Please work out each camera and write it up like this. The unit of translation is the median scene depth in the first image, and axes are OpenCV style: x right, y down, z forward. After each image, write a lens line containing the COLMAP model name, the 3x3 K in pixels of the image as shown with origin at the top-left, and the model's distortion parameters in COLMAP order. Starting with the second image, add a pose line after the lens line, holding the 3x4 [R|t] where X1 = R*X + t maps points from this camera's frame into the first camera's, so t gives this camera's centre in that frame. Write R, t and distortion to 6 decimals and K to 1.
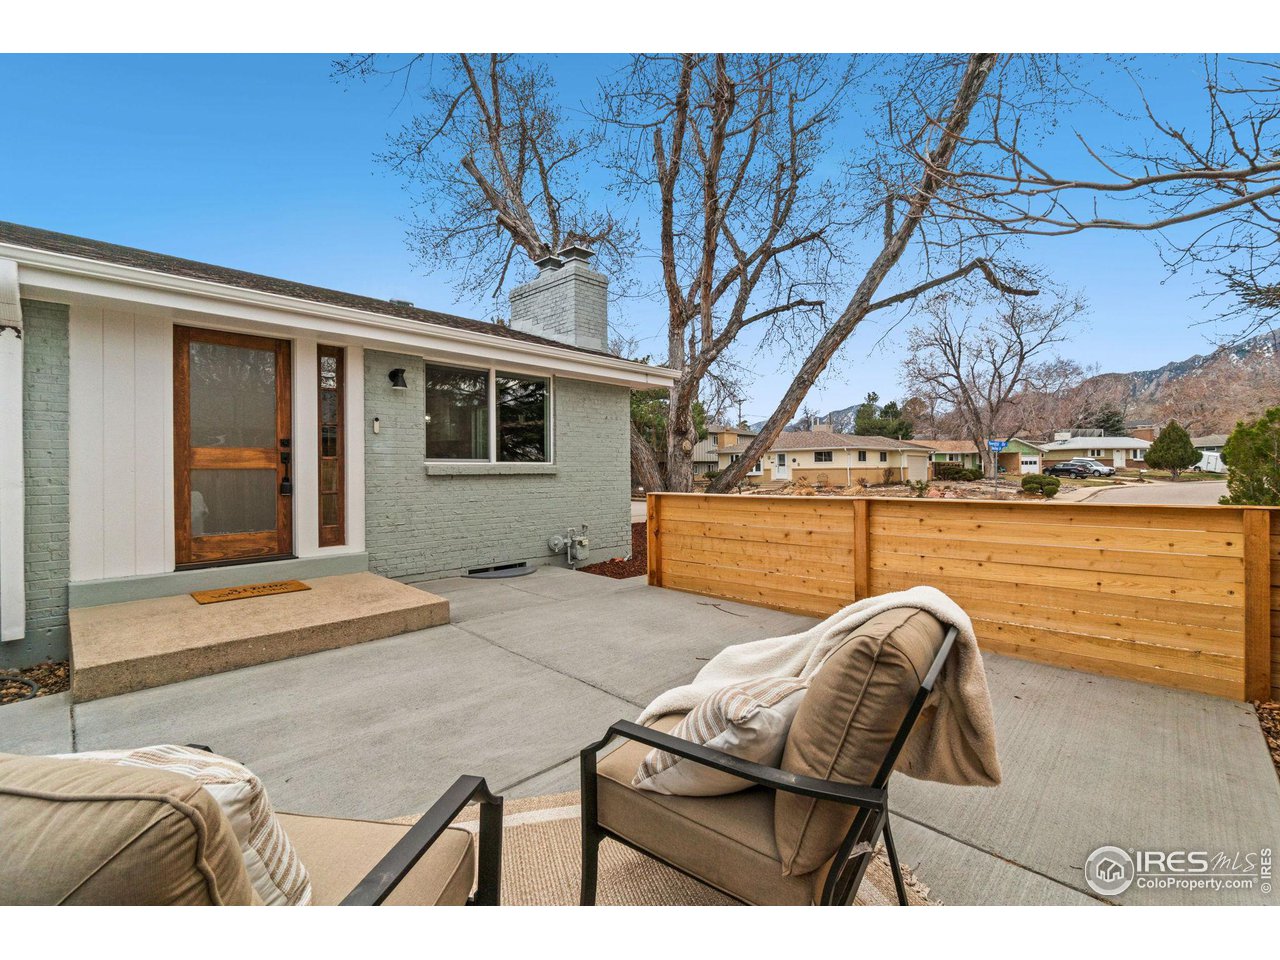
lens RADIAL K [[551.2, 0, 640.0], [0, 551.2, 465.4], [0, 0, 1]] dist [-0.014420, -0.003899]
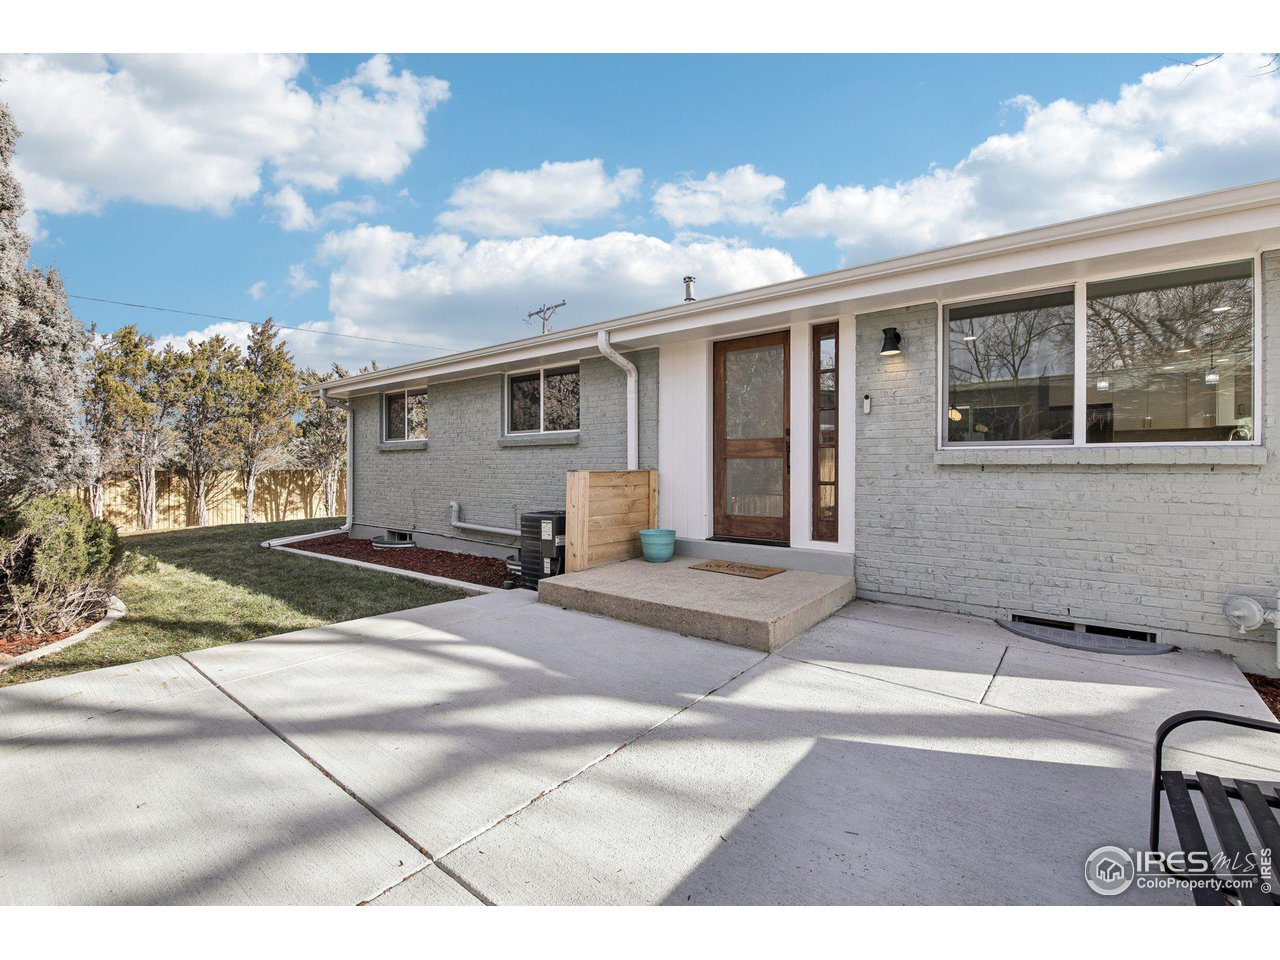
lens RADIAL K [[551.2, 0, 640.0], [0, 551.2, 465.4], [0, 0, 1]] dist [-0.014420, -0.003899]
pose [[0.110208, -0.002128, -0.993906, 0.306634], [-0.000703, 0.999997, -0.002219, 0.021847], [0.993908, 0.000943, 0.110206, 0.568664]]
